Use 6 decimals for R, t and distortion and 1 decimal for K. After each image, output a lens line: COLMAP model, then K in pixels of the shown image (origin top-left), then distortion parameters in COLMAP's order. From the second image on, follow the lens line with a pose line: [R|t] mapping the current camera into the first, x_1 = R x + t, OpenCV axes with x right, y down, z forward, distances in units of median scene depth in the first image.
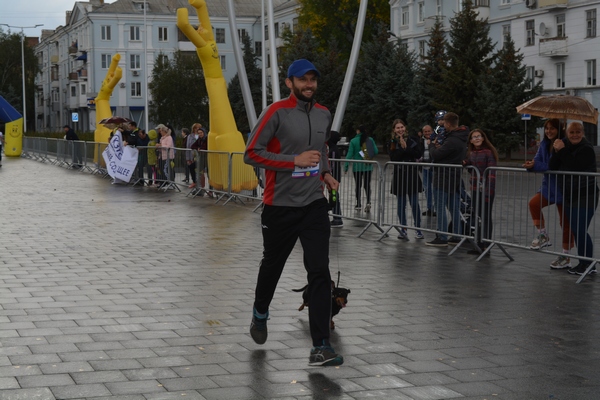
lens RADIAL K [[1032.8, 0, 300.0], [0, 1032.8, 200.0], [0, 0, 1]] dist [-0.007129, -0.014358]
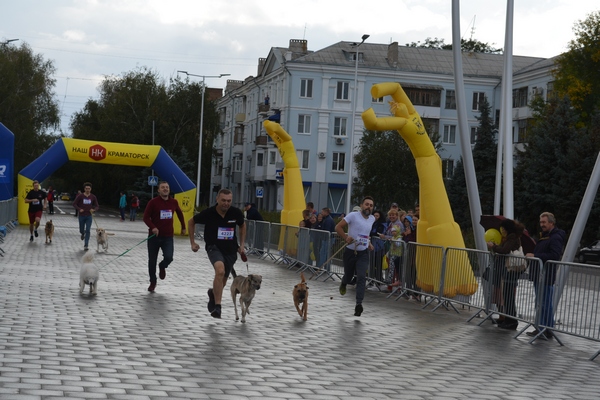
lens RADIAL K [[1032.8, 0, 300.0], [0, 1032.8, 200.0], [0, 0, 1]] dist [-0.007129, -0.014358]
pose [[0.981037, 0.066257, -0.182144, -0.043591], [-0.080140, 0.994327, -0.069941, -0.021688], [0.176476, 0.083211, 0.980781, 0.233387]]
